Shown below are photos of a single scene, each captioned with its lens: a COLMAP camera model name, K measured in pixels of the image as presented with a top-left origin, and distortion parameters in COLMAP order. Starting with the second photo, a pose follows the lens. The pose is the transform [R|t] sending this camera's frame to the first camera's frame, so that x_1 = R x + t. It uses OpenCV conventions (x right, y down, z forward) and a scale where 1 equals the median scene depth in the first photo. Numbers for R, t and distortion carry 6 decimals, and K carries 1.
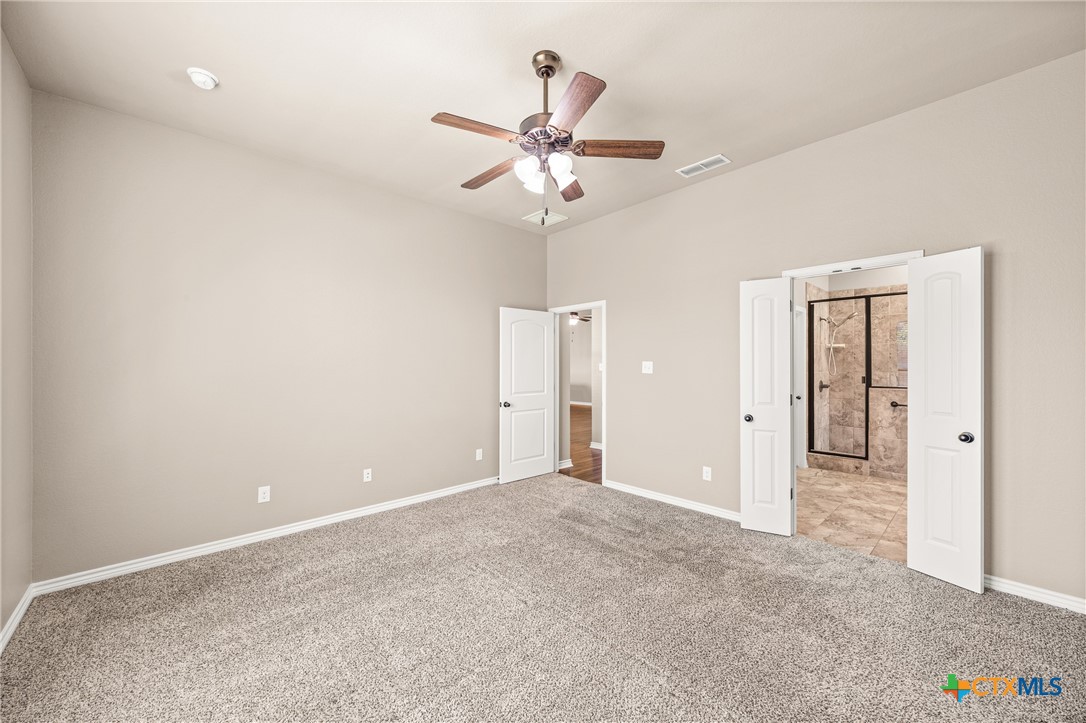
lens RADIAL K [[423.7, 0, 544.1], [0, 423.7, 362.6], [0, 0, 1]] dist [-0.000778, 0.000159]
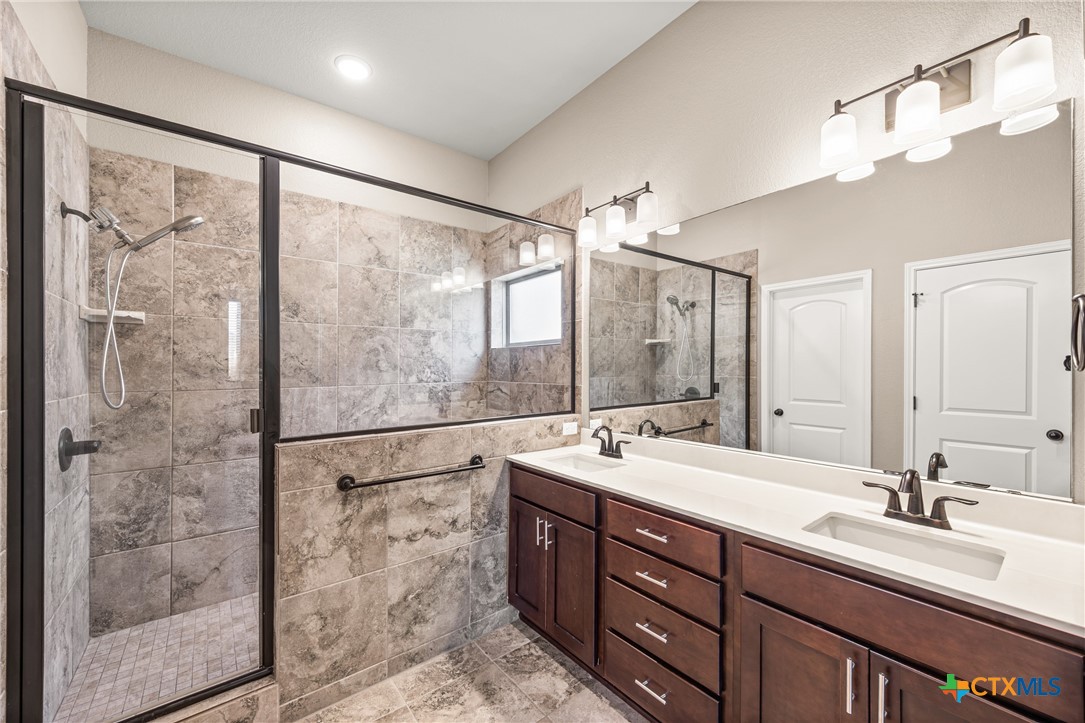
lens RADIAL K [[423.3, 0, 543.9], [0, 423.3, 368.9], [0, 0, 1]] dist [-0.000778, 0.000159]
pose [[0.087996, 0.001233, 0.996120, 0.467380], [0.002304, 0.999996, -0.001441, 0.004363], [-0.996118, 0.002422, 0.087993, 0.766049]]
